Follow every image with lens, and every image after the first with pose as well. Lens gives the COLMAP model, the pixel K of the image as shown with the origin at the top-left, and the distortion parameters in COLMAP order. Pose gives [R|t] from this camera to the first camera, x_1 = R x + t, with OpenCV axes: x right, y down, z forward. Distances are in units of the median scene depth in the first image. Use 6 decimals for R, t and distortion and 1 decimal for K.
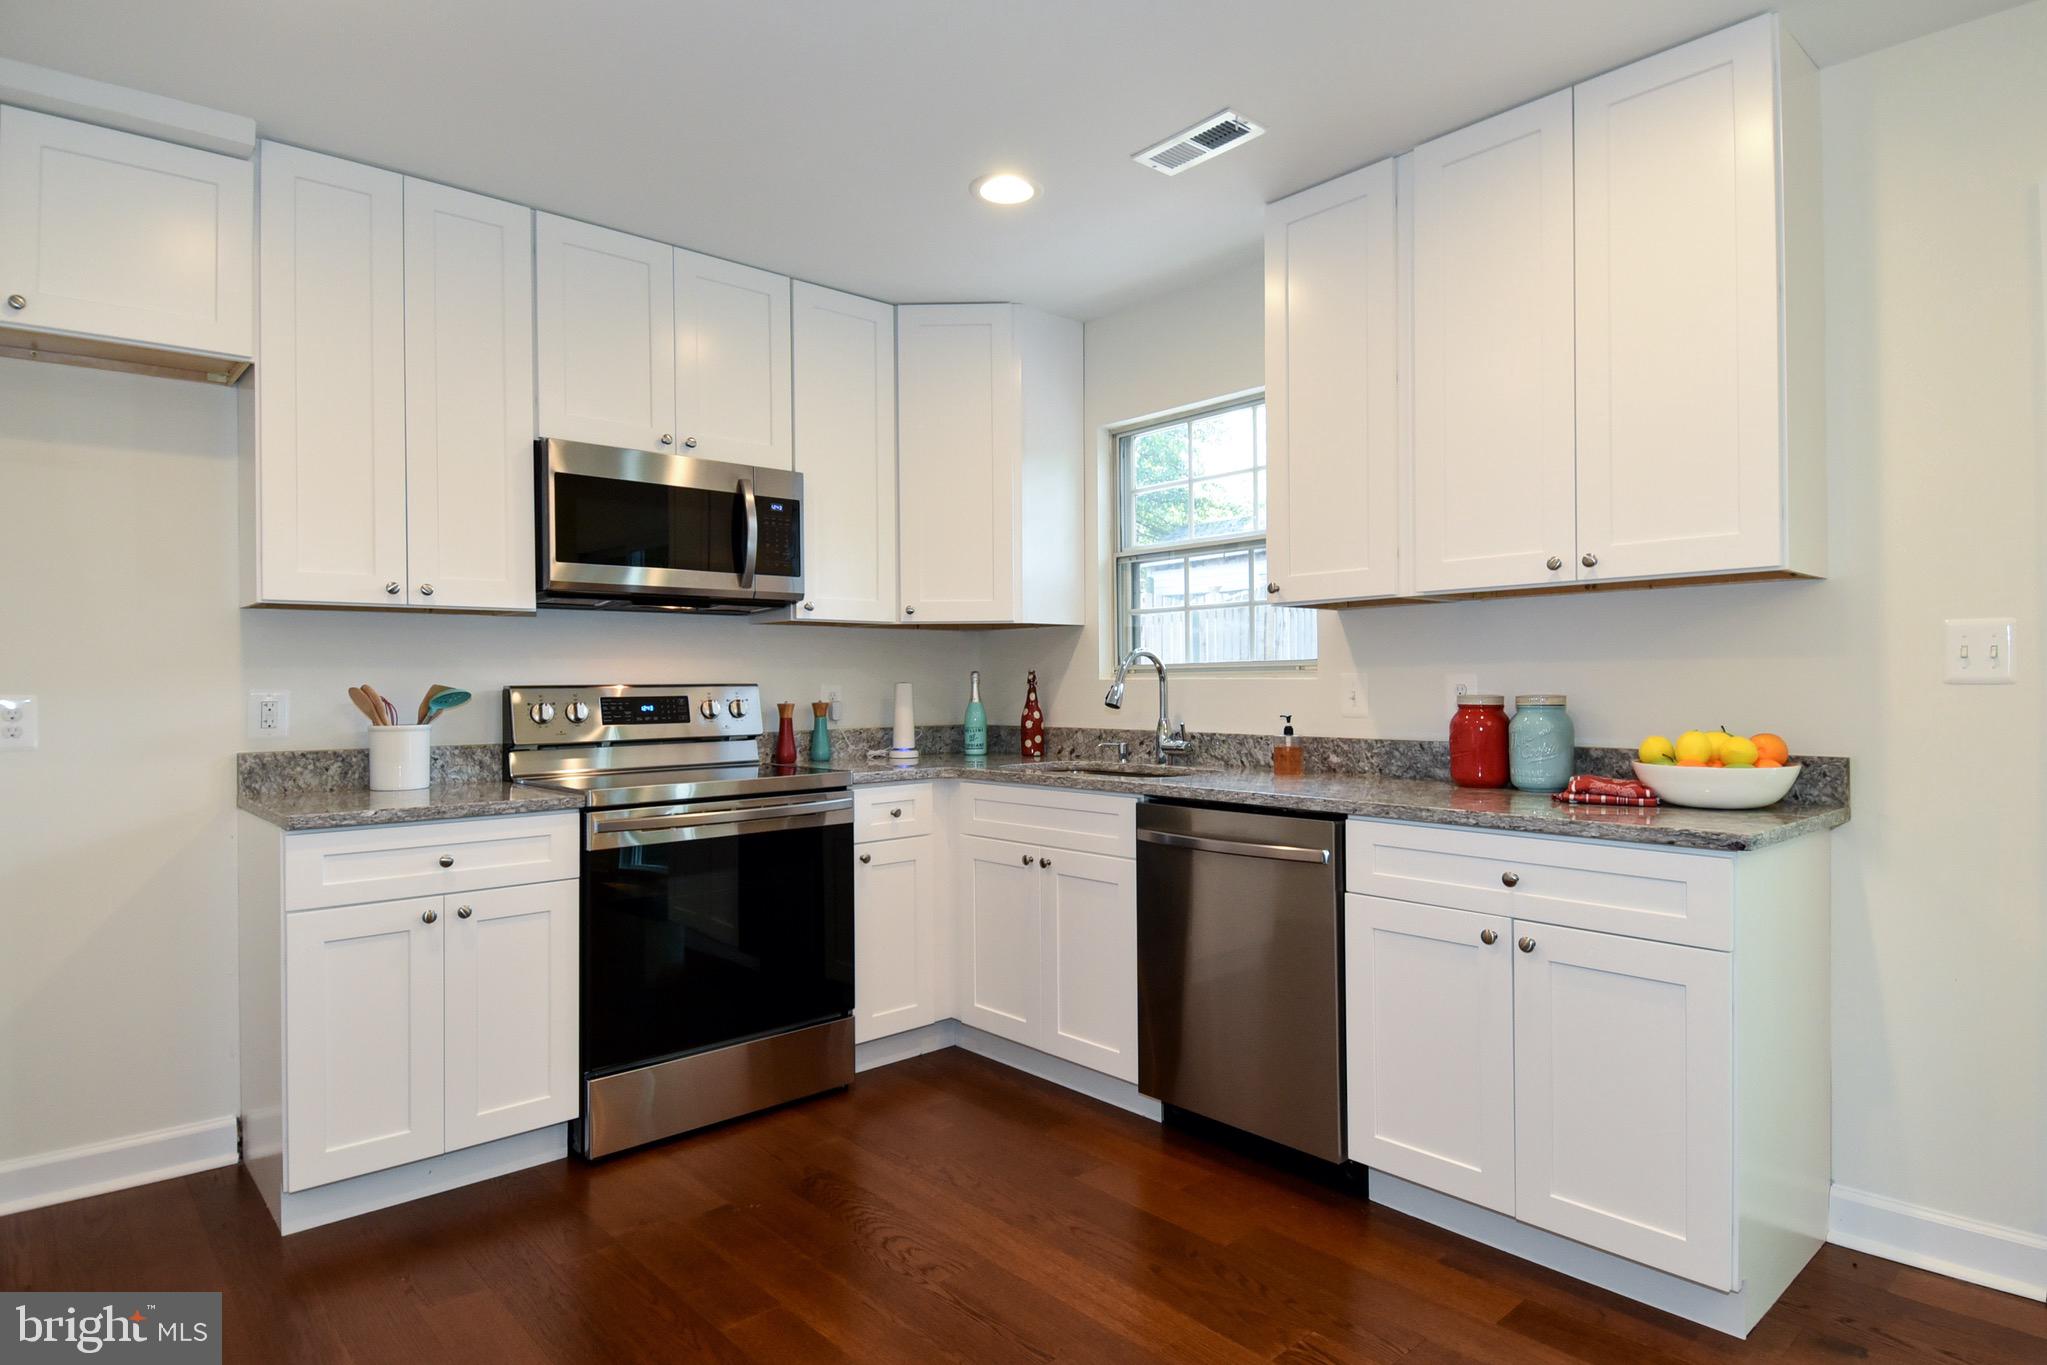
lens RADIAL K [[1152.2, 0, 1070.8], [0, 1152.2, 676.9], [0, 0, 1]] dist [0.002567, -0.001354]
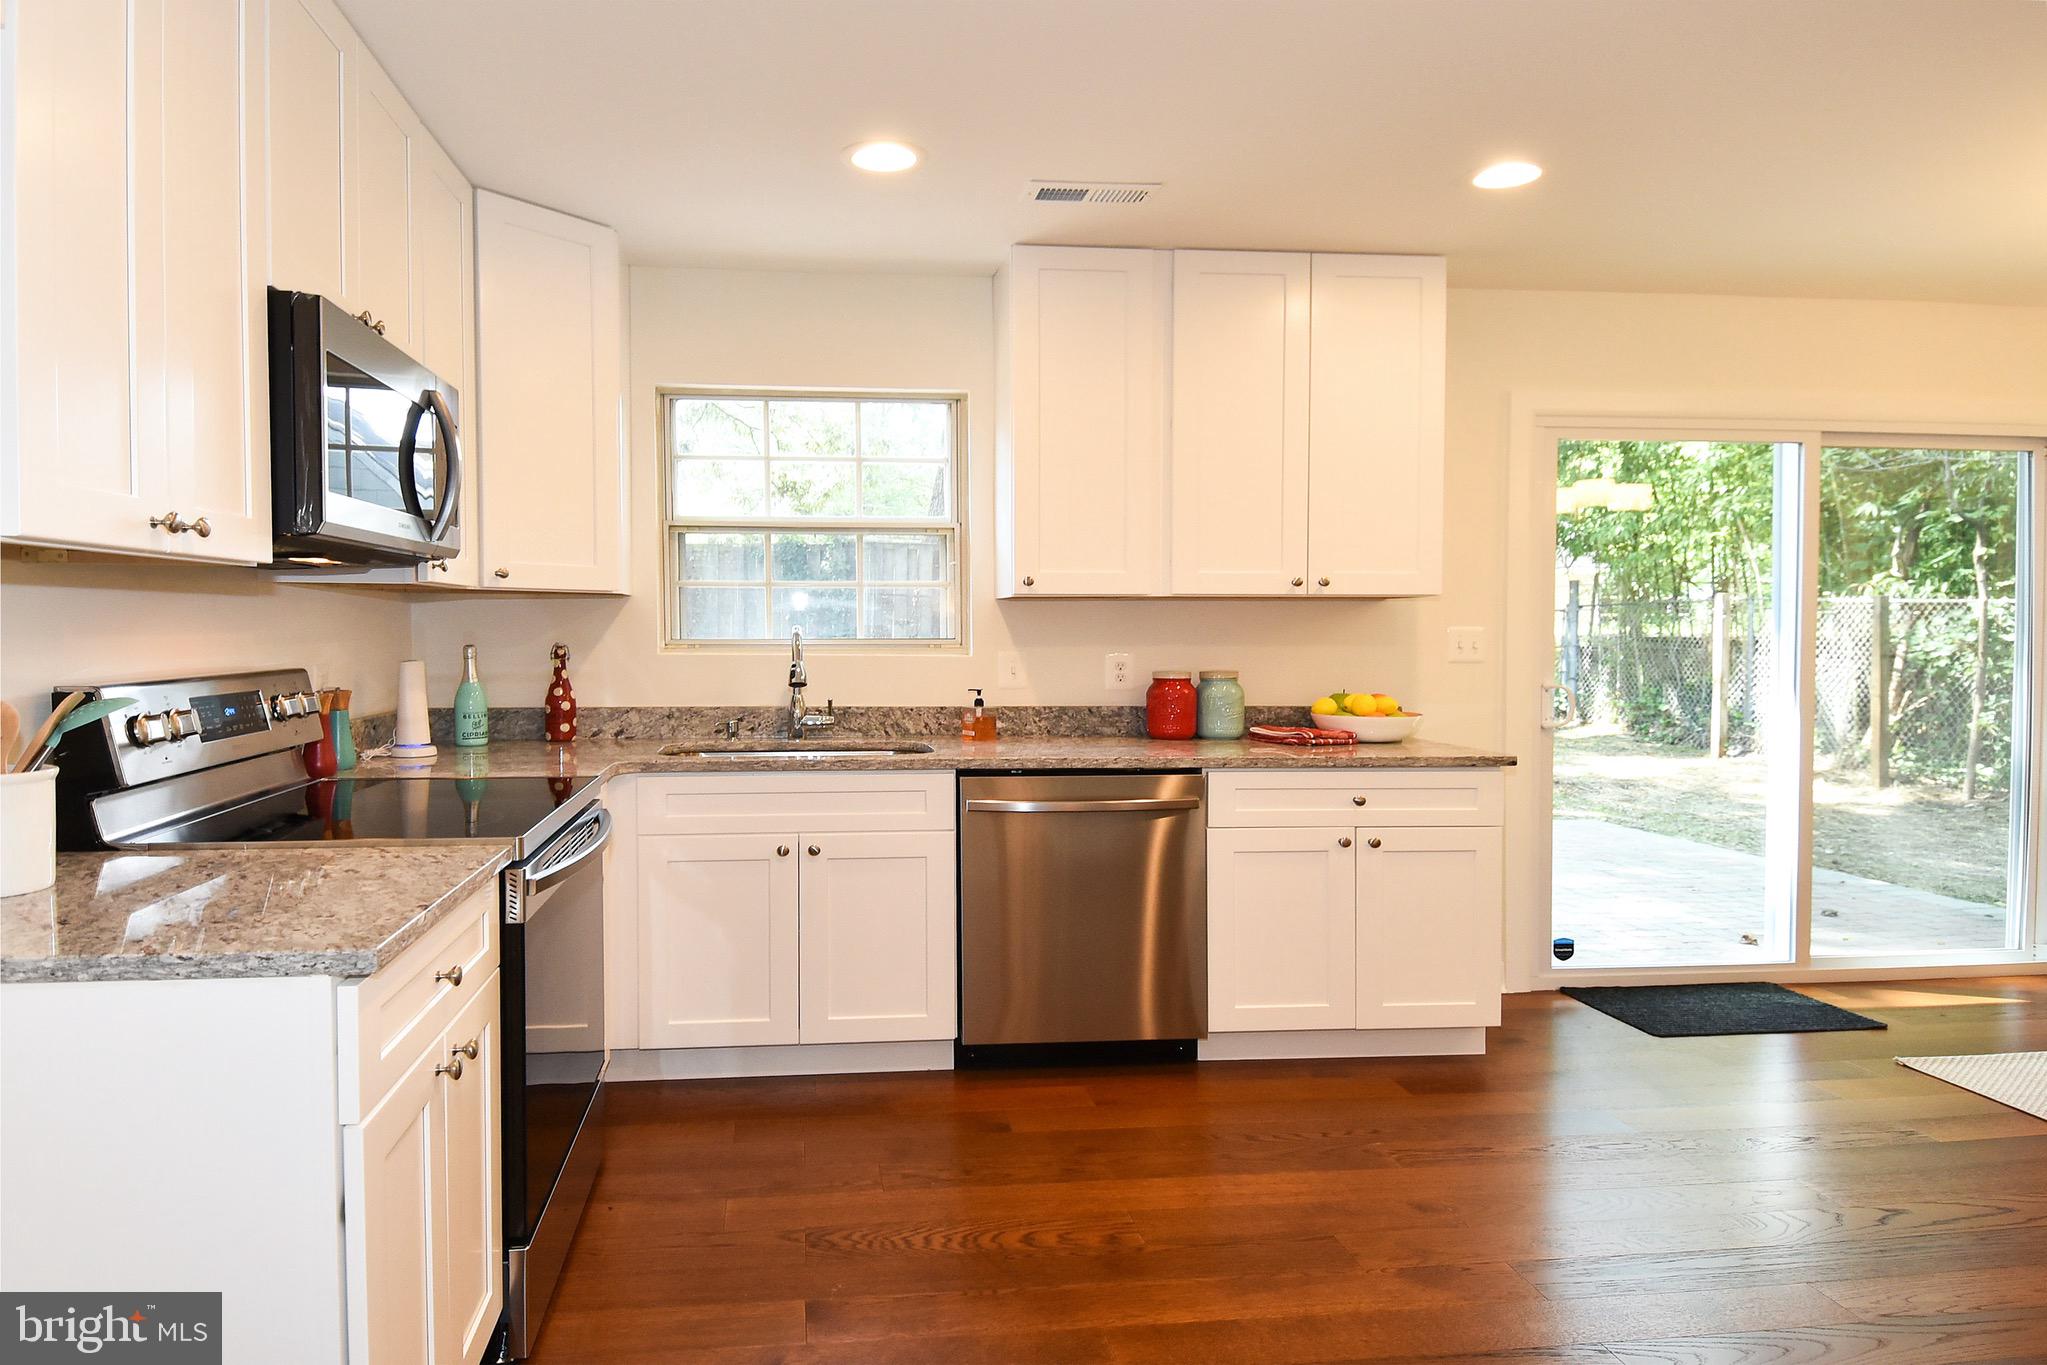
lens RADIAL K [[1093.2, 0, 887.9], [0, 1093.2, 665.6], [0, 0, 1]] dist [0.050840, -0.000231]
pose [[0.636396, -0.019931, 0.771105, -0.723447], [-0.006933, 0.999478, 0.031556, -0.024627], [-0.771331, -0.025429, 0.635926, 0.380843]]
